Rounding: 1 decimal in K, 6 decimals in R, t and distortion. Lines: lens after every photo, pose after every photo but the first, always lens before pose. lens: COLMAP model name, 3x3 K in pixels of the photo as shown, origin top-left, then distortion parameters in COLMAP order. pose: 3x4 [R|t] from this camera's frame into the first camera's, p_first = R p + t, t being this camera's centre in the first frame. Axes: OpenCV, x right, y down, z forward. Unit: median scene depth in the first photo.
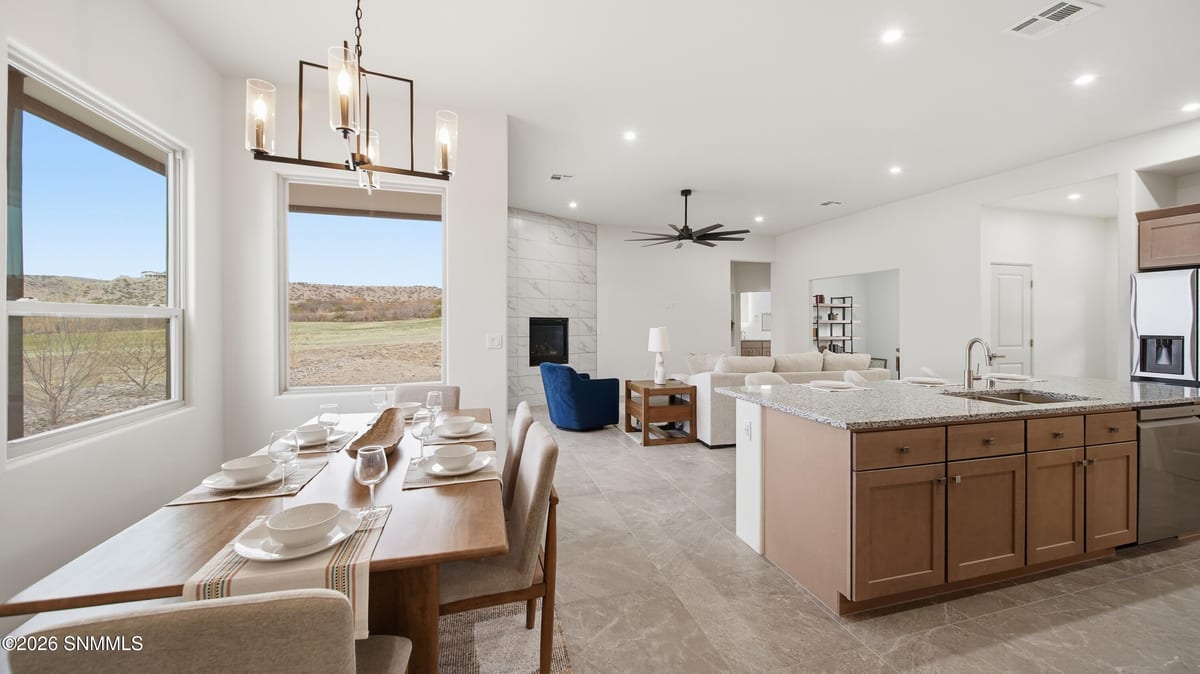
lens RADIAL K [[438.4, 0, 605.0], [0, 438.4, 328.9], [0, 0, 1]] dist [0.000810, -0.001659]
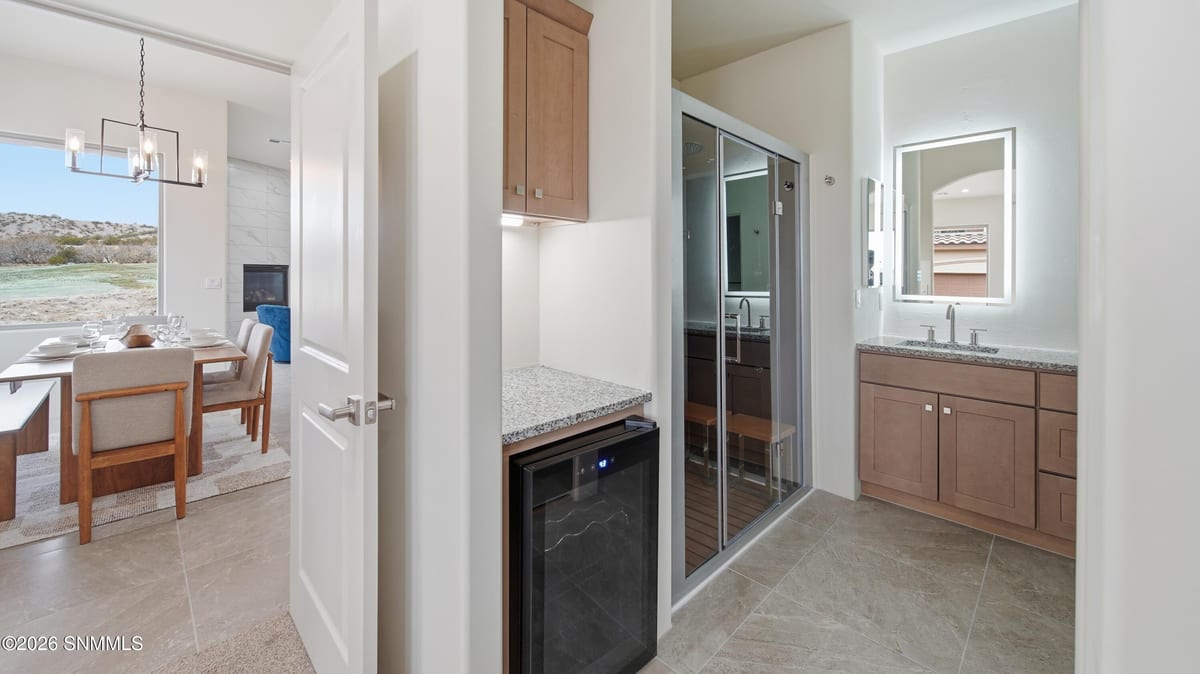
lens RADIAL K [[461.9, 0, 589.3], [0, 461.9, 278.5], [0, 0, 1]] dist [-0.003441, -0.000046]
pose [[0.884556, 0.001175, 0.466433, 0.068663], [0.000741, 0.999992, -0.003923, 0.019767], [-0.466433, 0.003815, 0.884548, -0.561055]]
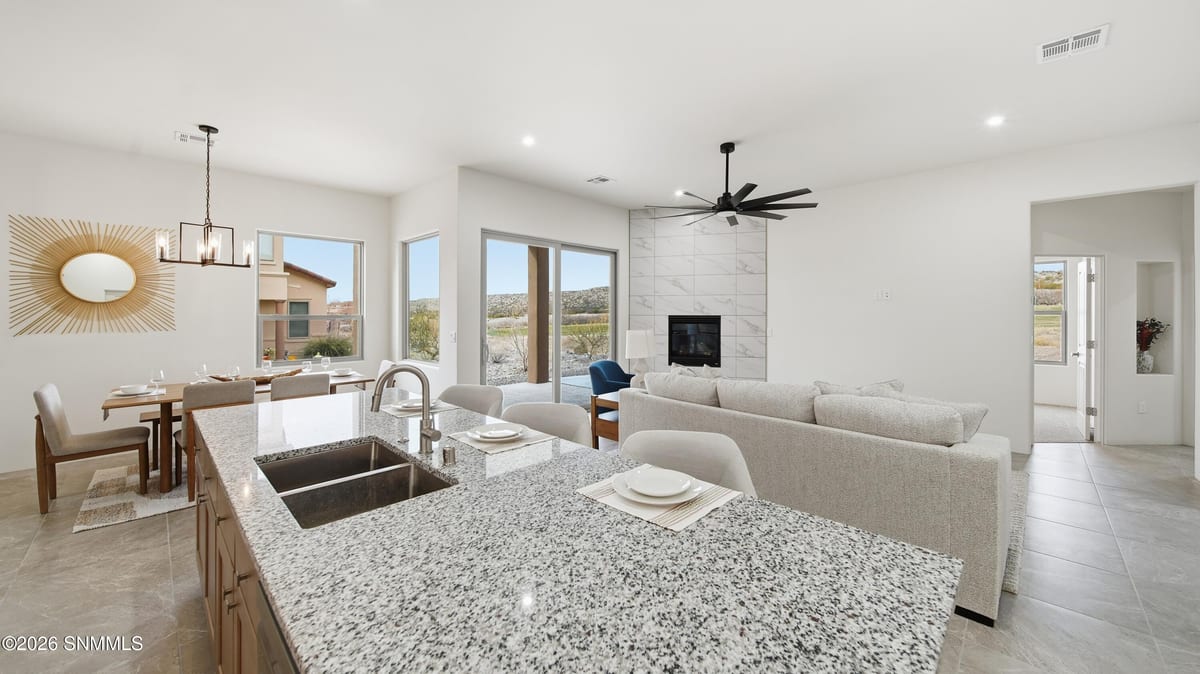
lens RADIAL K [[438.4, 0, 592.4], [0, 438.4, 314.5], [0, 0, 1]] dist [0.000810, -0.001659]
pose [[0.481993, 0.001591, -0.876173, 1.012085], [-0.013531, 0.999893, -0.005629, -0.033741], [0.876070, 0.014569, 0.481963, 0.633589]]
